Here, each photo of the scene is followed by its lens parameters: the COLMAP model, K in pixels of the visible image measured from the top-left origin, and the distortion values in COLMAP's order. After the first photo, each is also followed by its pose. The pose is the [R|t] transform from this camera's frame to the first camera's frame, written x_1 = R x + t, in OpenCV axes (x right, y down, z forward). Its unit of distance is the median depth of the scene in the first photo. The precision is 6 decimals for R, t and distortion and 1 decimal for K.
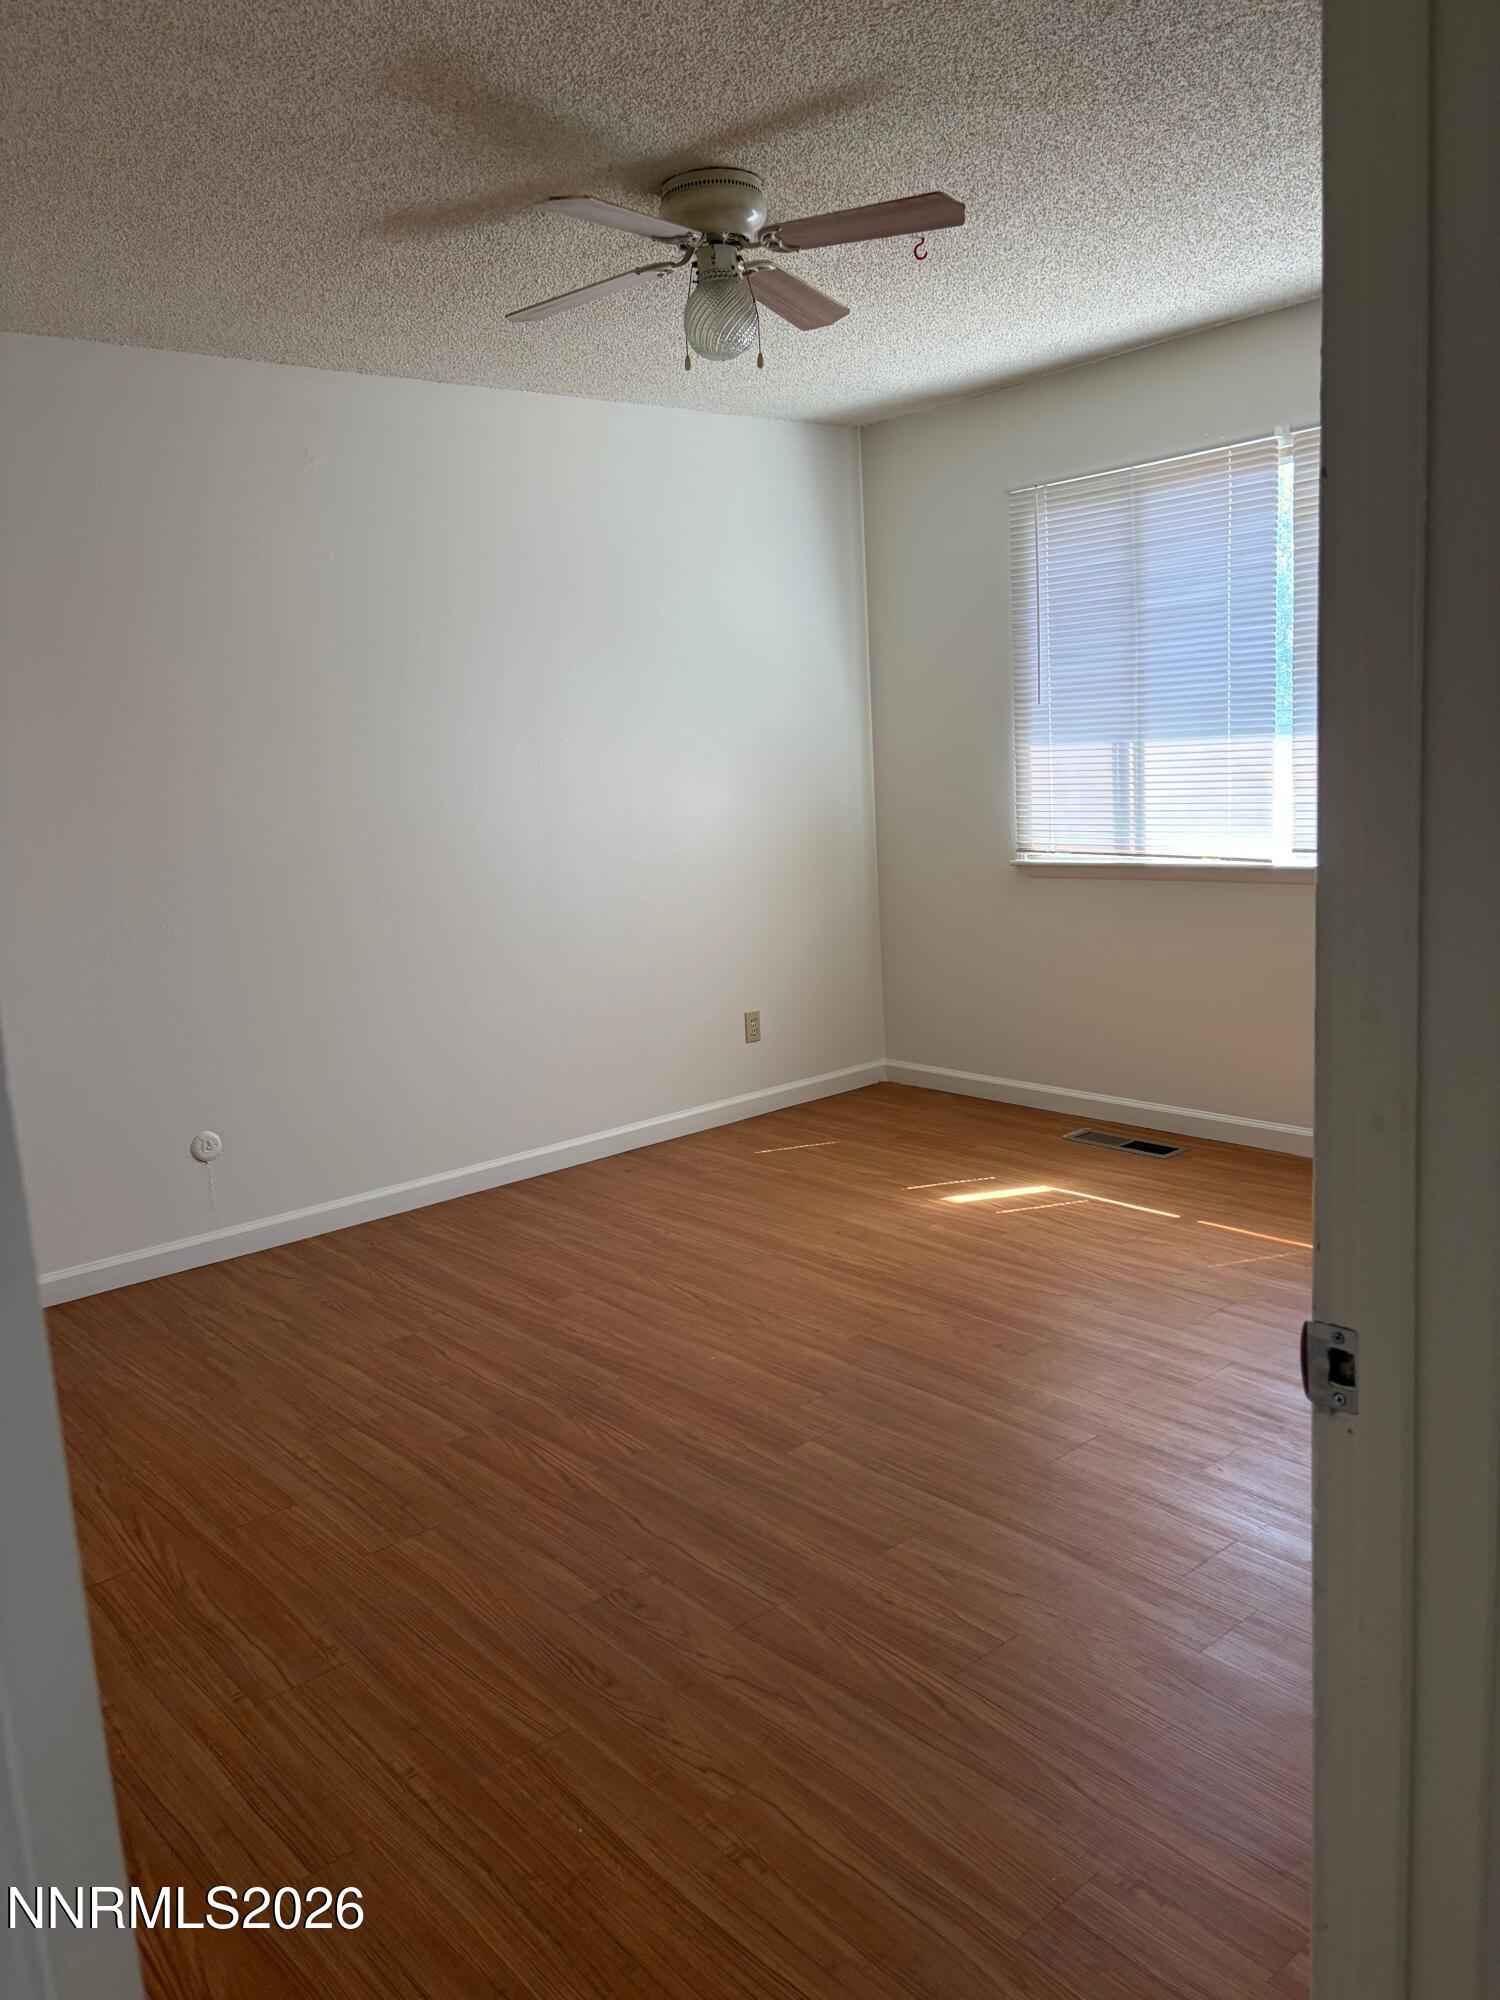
lens RADIAL K [[1510.7, 0, 737.5], [0, 1510.7, 971.5], [0, 0, 1]] dist [0.023819, -0.005394]
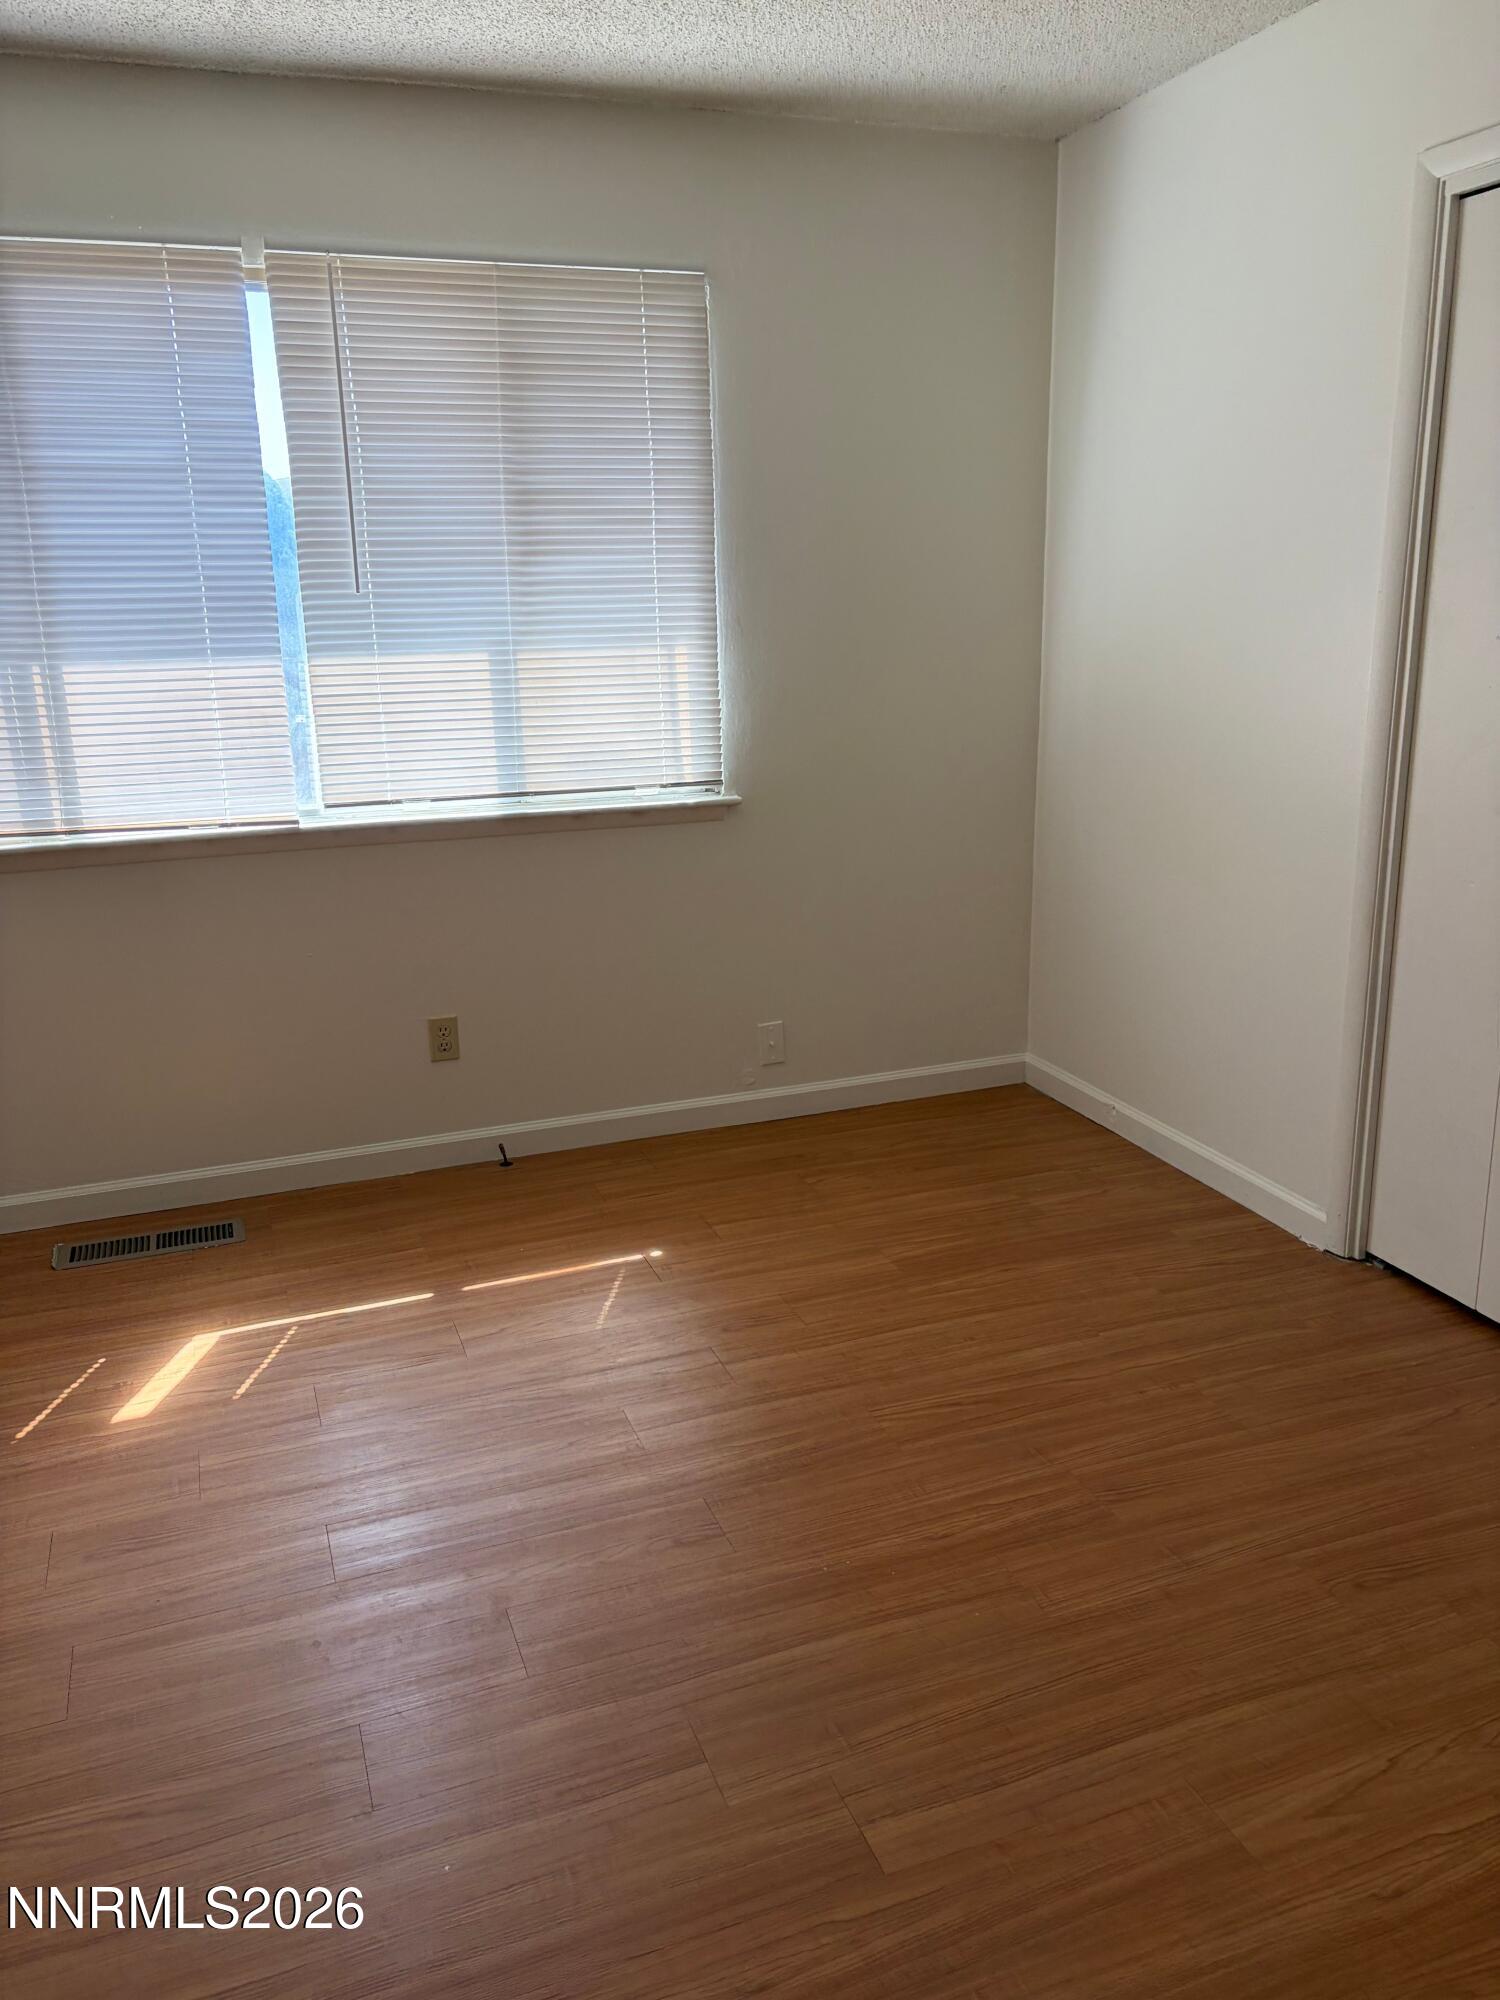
lens RADIAL K [[1510.7, 0, 737.5], [0, 1510.7, 971.5], [0, 0, 1]] dist [0.023819, -0.005394]
pose [[0.341651, -0.174505, 0.923484, -0.301381], [0.144337, 0.980696, 0.131917, -0.068336], [-0.928677, 0.088223, 0.360243, 0.526516]]
